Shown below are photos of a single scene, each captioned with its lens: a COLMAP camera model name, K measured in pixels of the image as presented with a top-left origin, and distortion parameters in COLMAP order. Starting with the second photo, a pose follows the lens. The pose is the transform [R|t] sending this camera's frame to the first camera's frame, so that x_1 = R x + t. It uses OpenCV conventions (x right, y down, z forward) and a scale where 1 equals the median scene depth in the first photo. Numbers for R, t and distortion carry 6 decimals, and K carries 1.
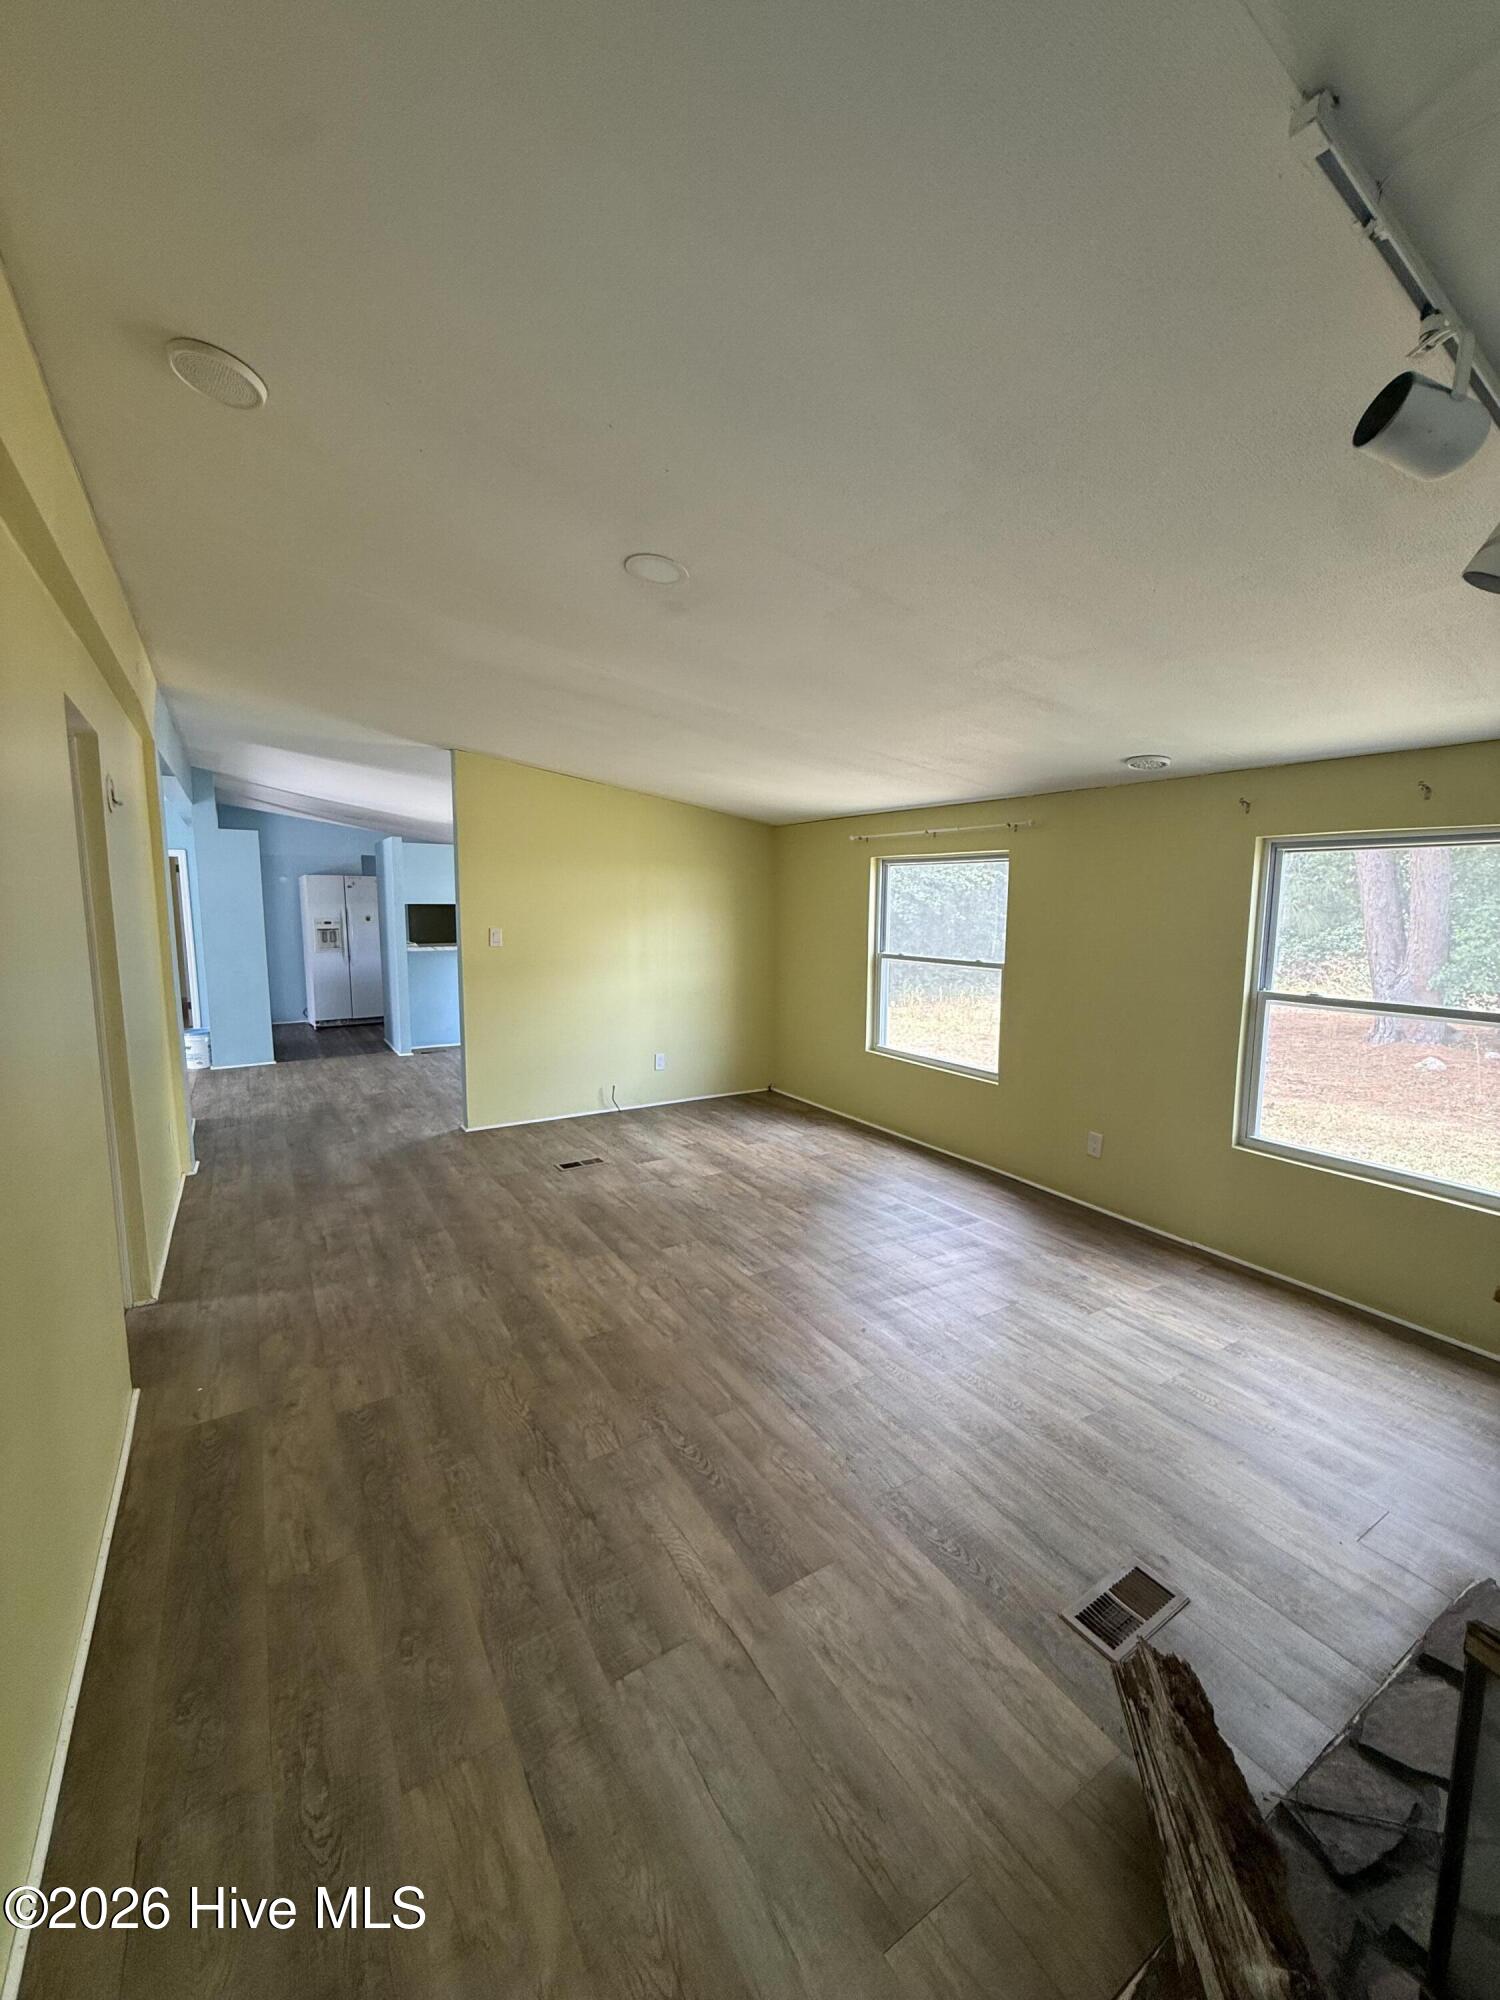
lens RADIAL K [[800.4, 0, 763.4], [0, 800.4, 995.7], [0, 0, 1]] dist [-0.000426, 0.000499]
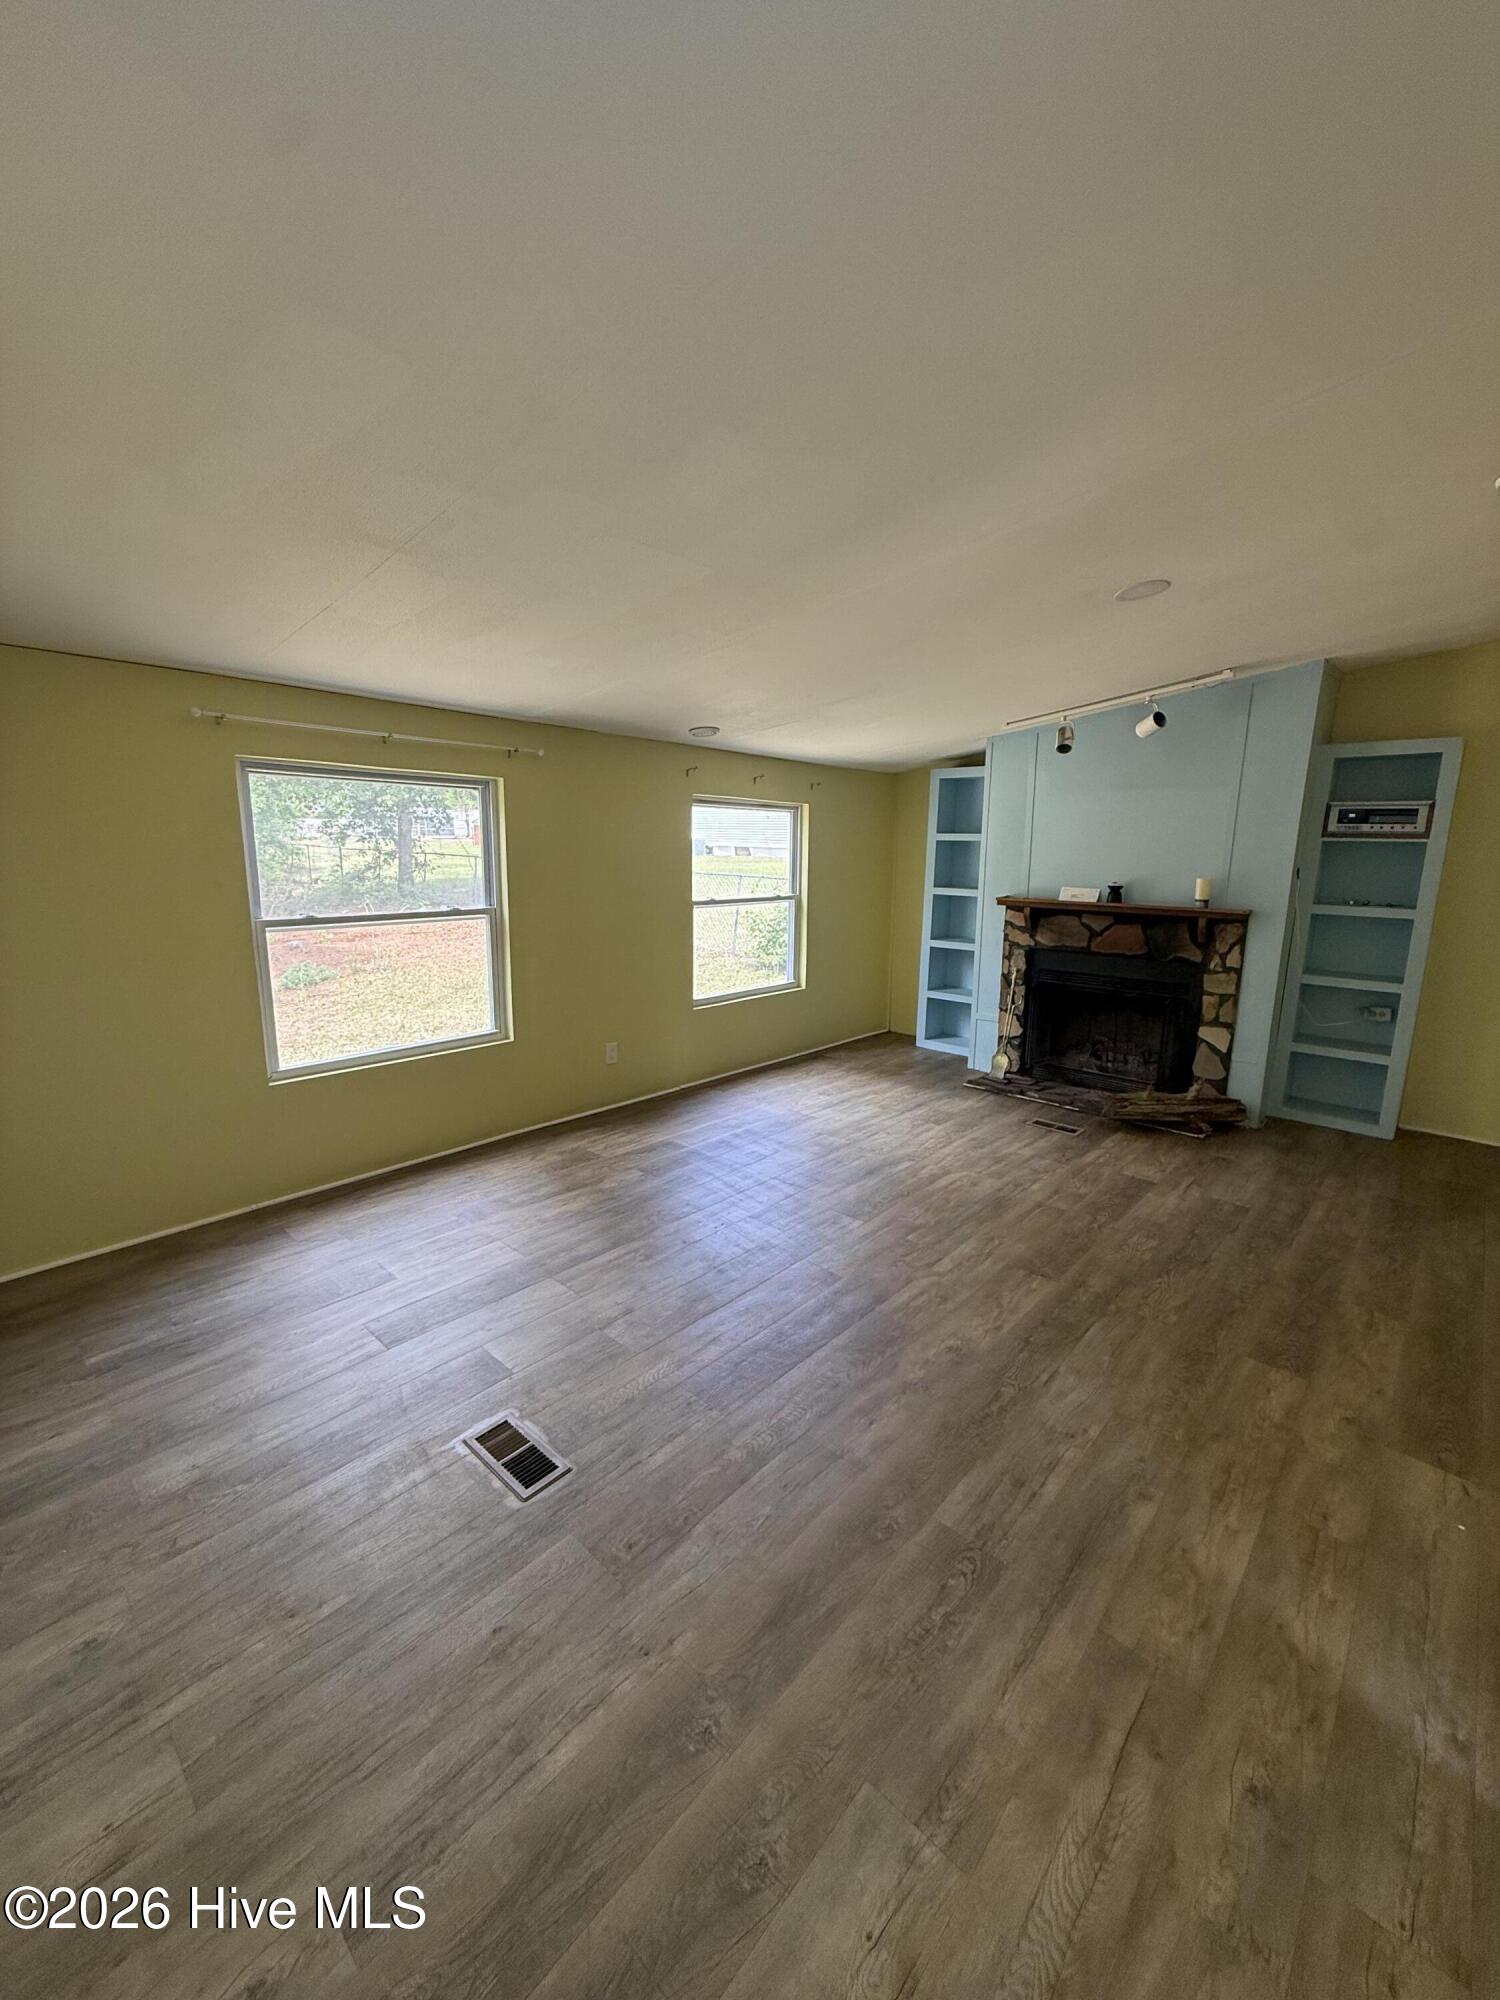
lens RADIAL K [[800.4, 0, 738.5], [0, 800.4, 1004.5], [0, 0, 1]] dist [-0.000426, 0.000499]
pose [[-0.250152, -0.202533, 0.946786, -0.830309], [0.096883, 0.967732, 0.232611, -0.154045], [-0.963347, 0.149916, -0.222458, 1.266263]]
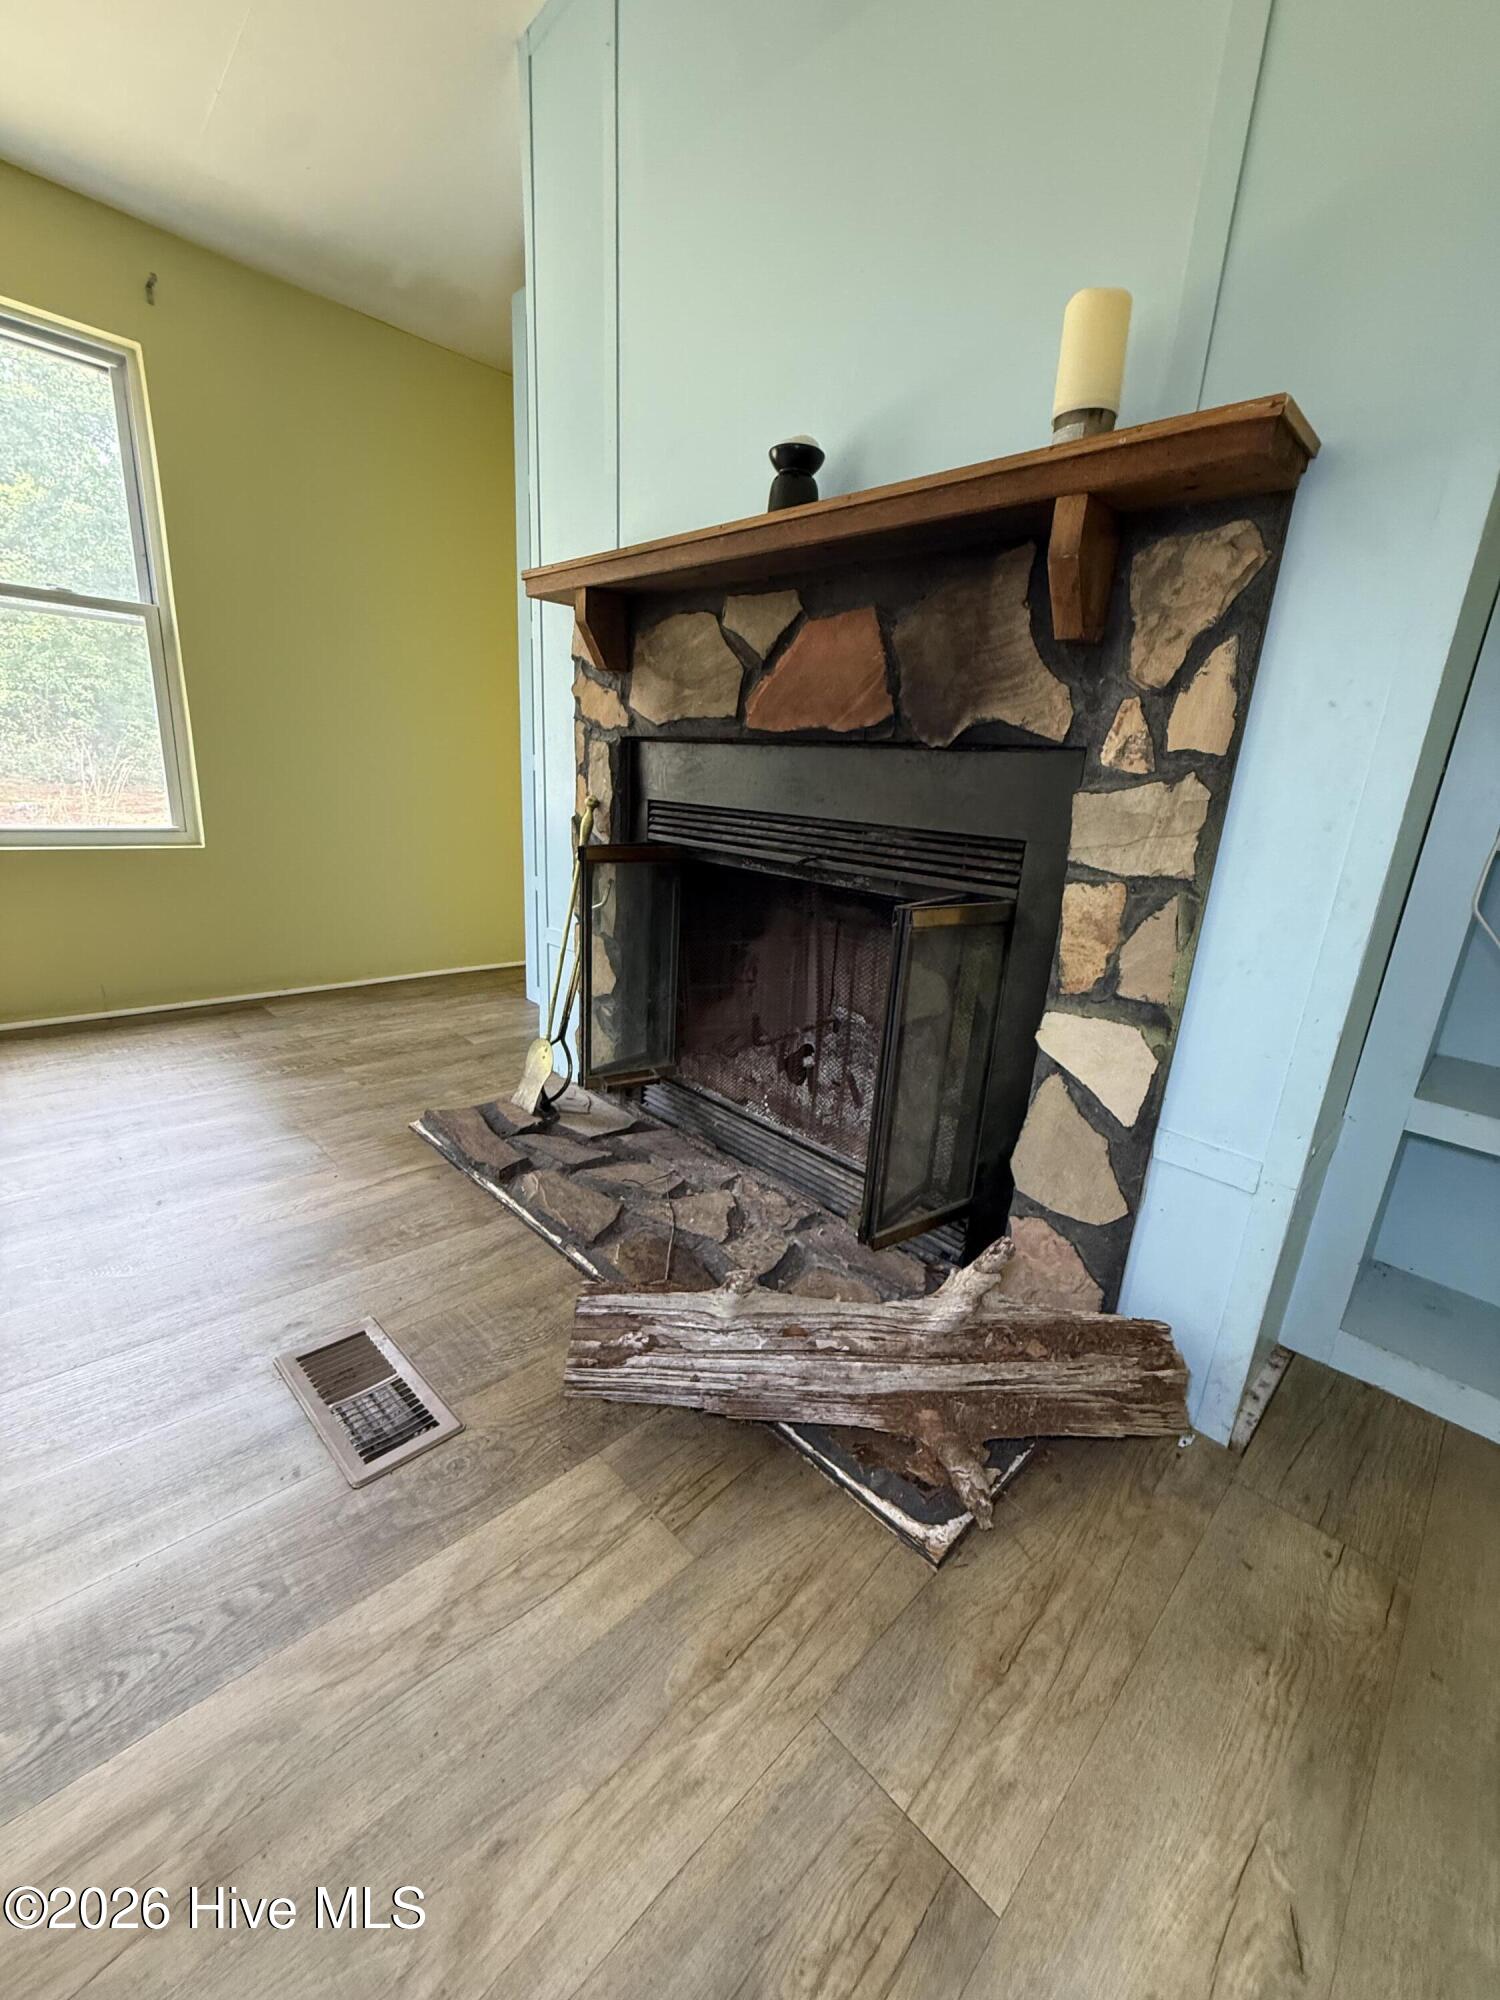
lens RADIAL K [[800.4, 0, 739.2], [0, 800.4, 1000.2], [0, 0, 1]] dist [-0.000426, 0.000499]
pose [[-0.205460, -0.290411, 0.934584, -0.044686], [0.041802, 0.951482, 0.304851, 0.158180], [-0.977772, 0.101702, -0.183351, 0.412931]]
